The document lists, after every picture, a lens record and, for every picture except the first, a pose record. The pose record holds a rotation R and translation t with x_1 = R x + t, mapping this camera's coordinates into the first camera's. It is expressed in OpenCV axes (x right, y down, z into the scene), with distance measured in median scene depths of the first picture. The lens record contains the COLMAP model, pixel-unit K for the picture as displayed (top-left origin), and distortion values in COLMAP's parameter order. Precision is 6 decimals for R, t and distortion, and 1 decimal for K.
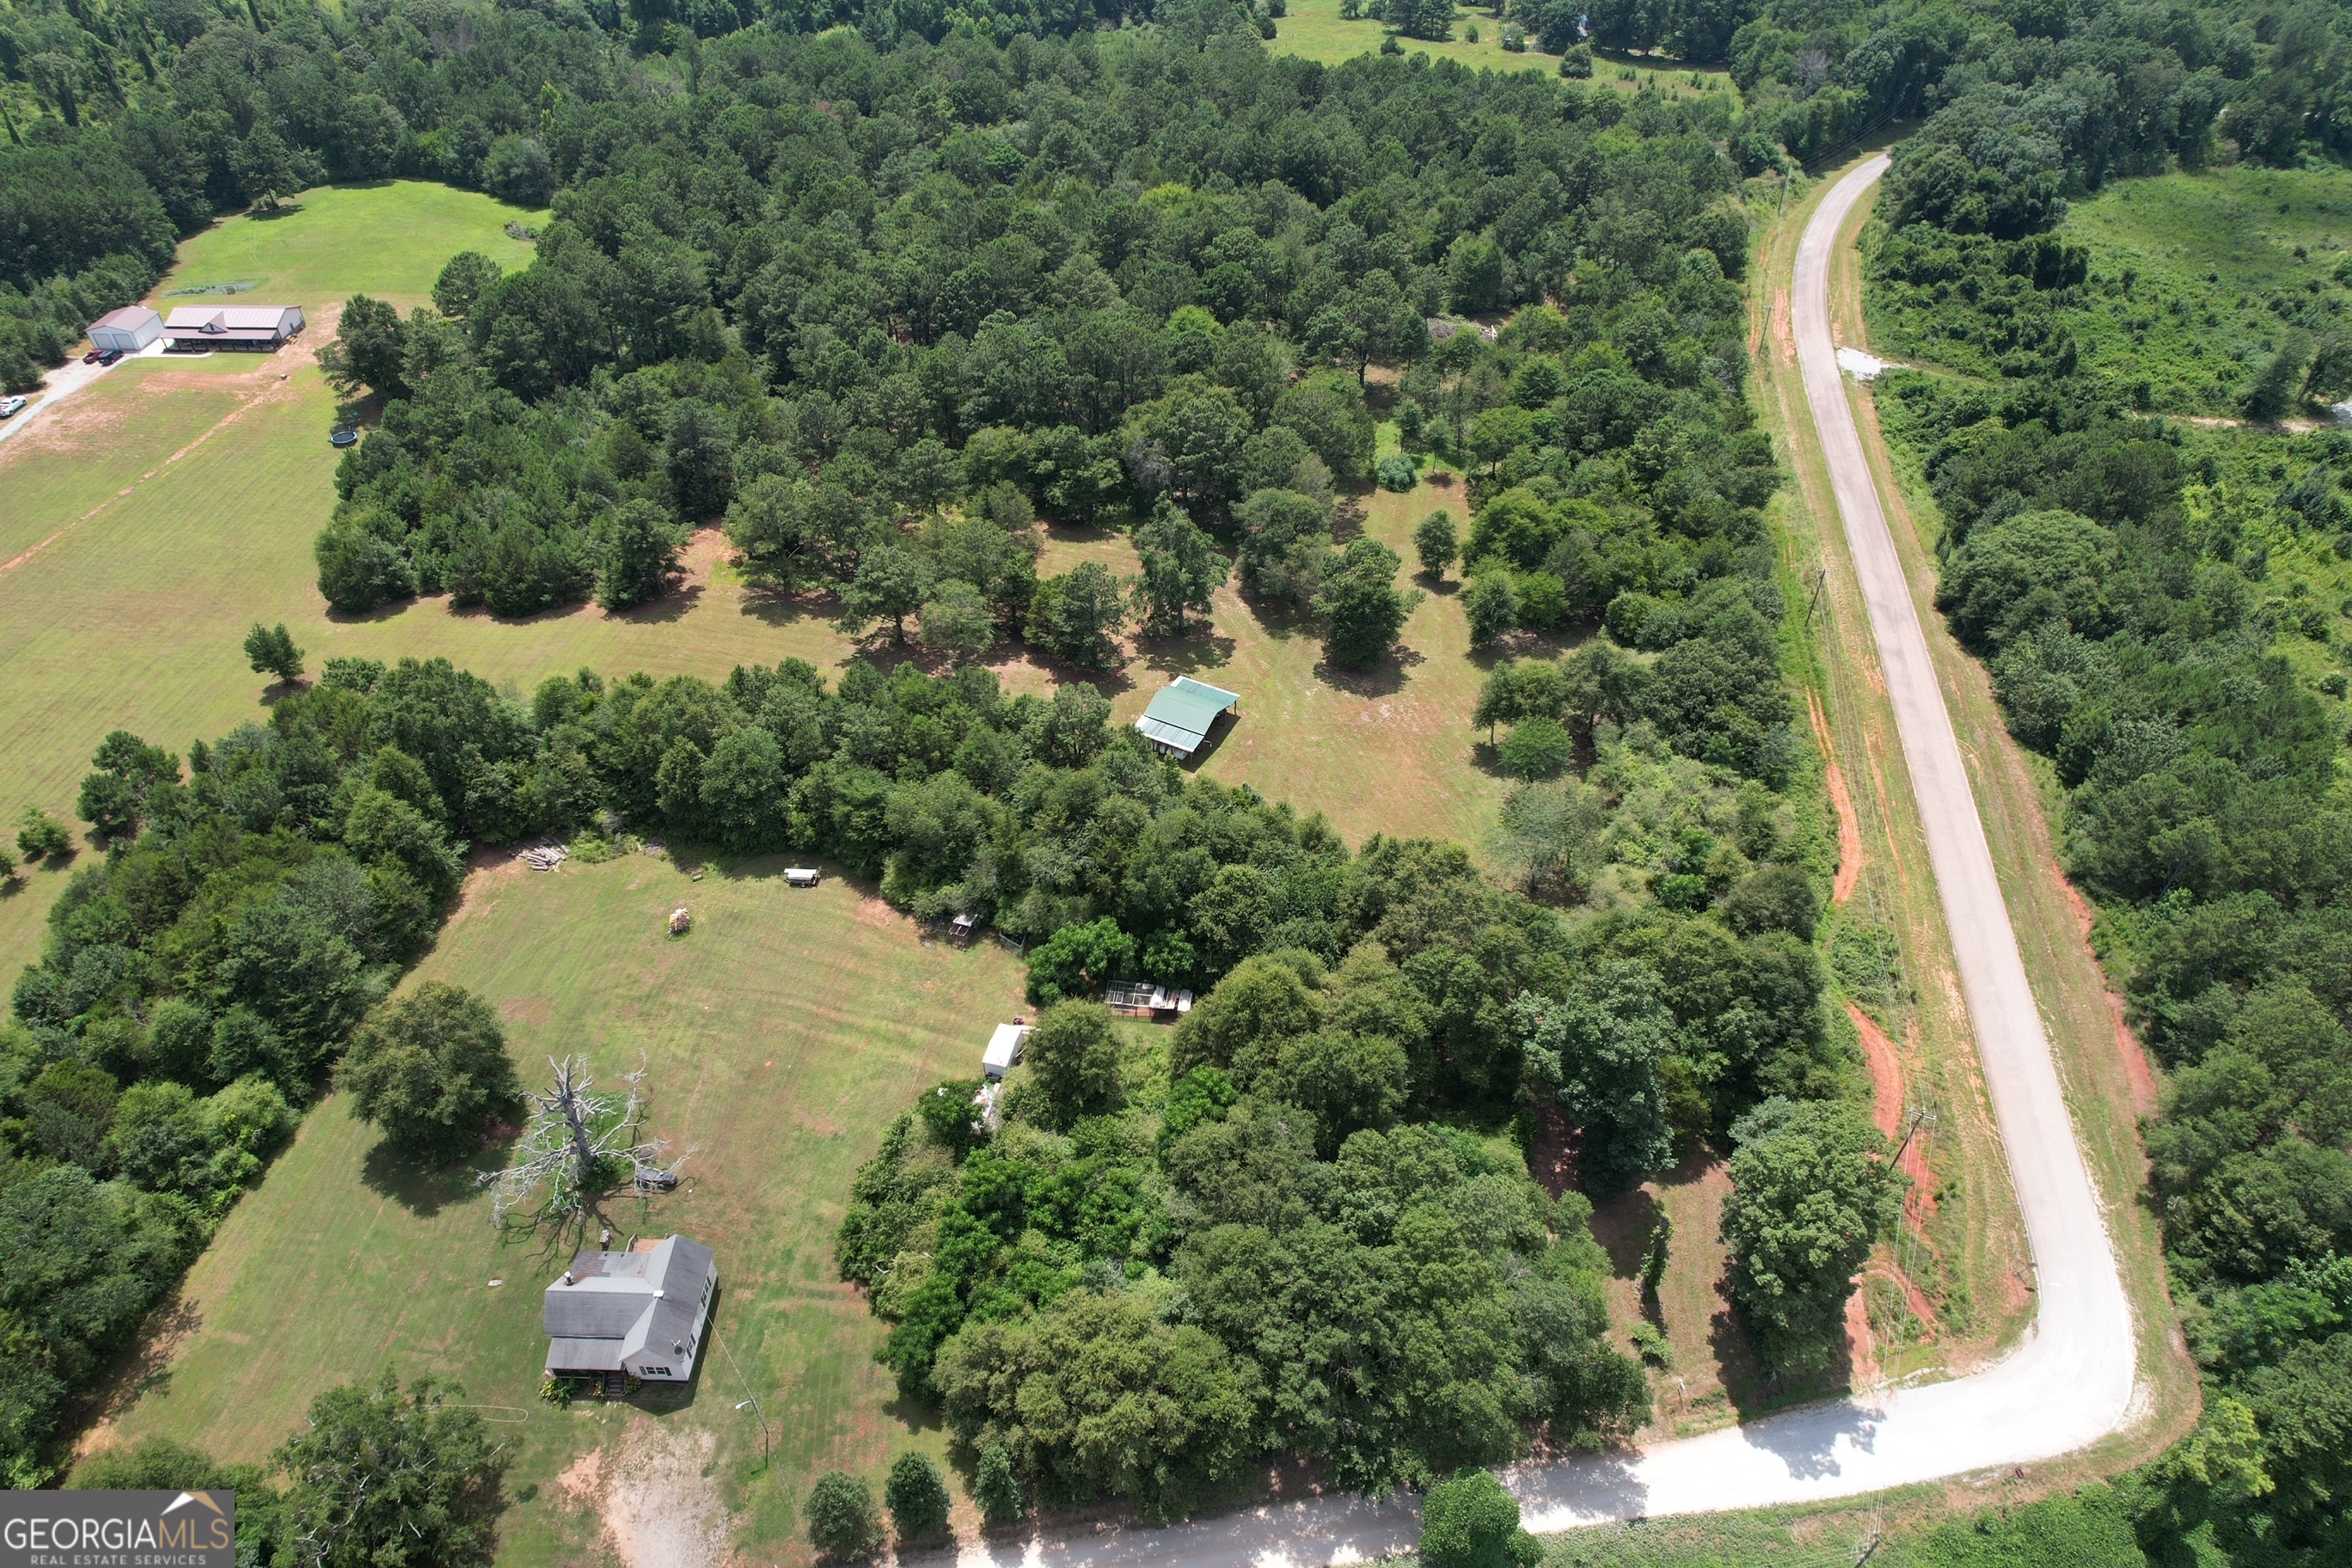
lens RADIAL K [[1508.1, 0, 1172.7], [0, 1508.1, 781.2], [0, 0, 1]] dist [-0.065303, 0.052250]
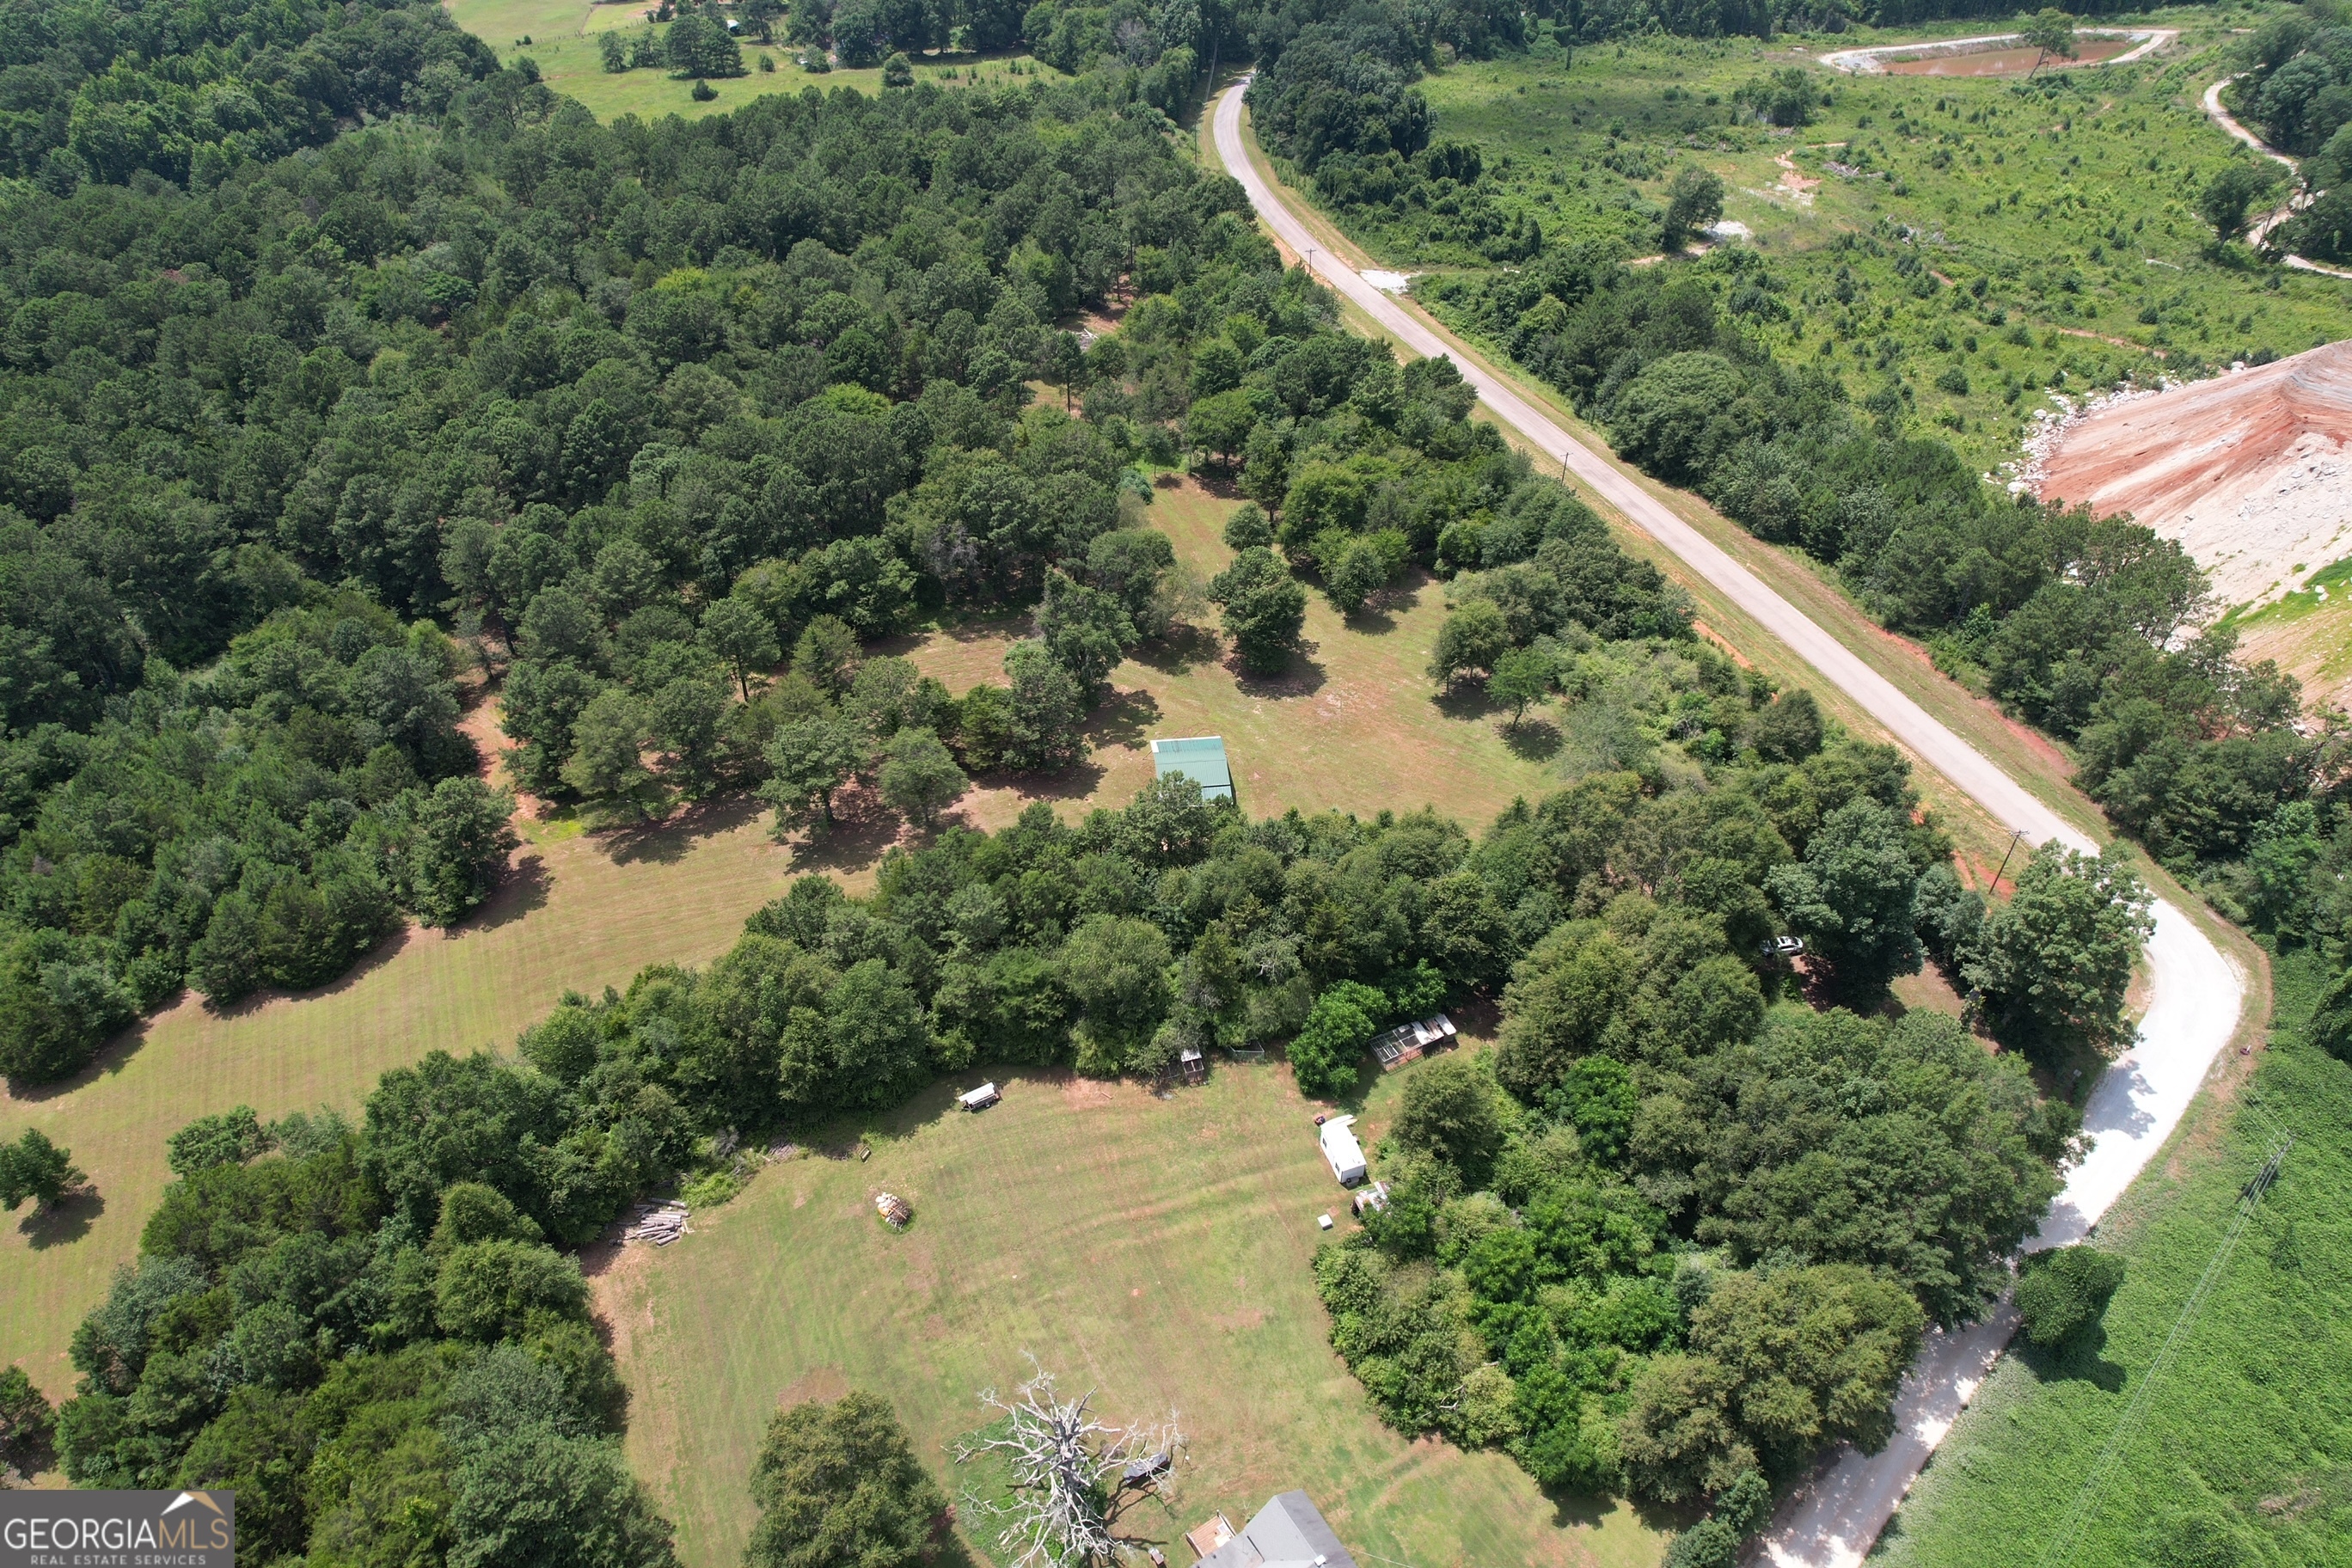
lens RADIAL K [[1508.1, 0, 1176.6], [0, 1508.1, 786.1], [0, 0, 1]] dist [-0.065303, 0.052250]
pose [[0.827681, -0.366046, 0.425389, -0.382495], [0.367533, 0.926385, 0.082040, -0.110970], [-0.424104, 0.088441, 0.901285, 0.128750]]
